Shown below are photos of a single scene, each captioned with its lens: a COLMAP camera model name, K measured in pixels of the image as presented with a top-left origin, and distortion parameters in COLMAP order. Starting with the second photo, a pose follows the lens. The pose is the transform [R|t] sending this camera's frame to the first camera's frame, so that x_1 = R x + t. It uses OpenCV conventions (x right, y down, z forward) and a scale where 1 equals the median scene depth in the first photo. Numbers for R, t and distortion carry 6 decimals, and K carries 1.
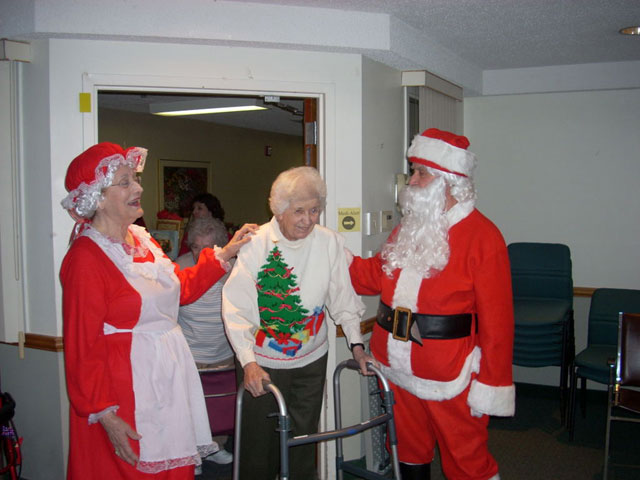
lens RADIAL K [[688.5, 0, 320.0], [0, 688.5, 240.0], [0, 0, 1]] dist [-0.131102, -0.000263]
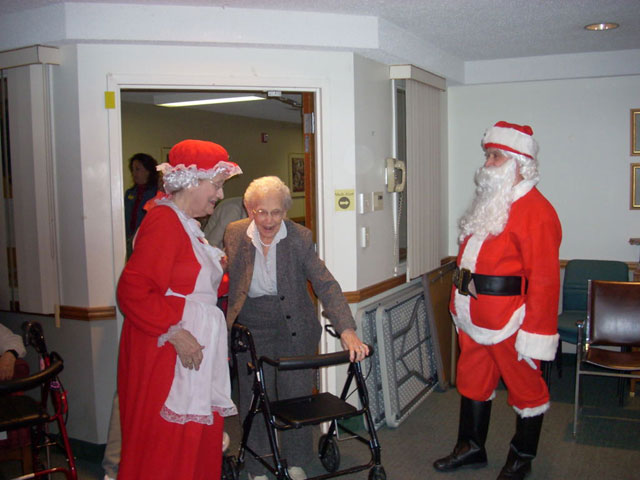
lens RADIAL K [[688.5, 0, 320.0], [0, 688.5, 240.0], [0, 0, 1]] dist [-0.131102, -0.000263]
pose [[0.999796, -0.017317, 0.010407, -0.010567], [0.017082, 0.999607, 0.022232, 0.010096], [-0.010788, -0.022050, 0.999699, -0.124396]]
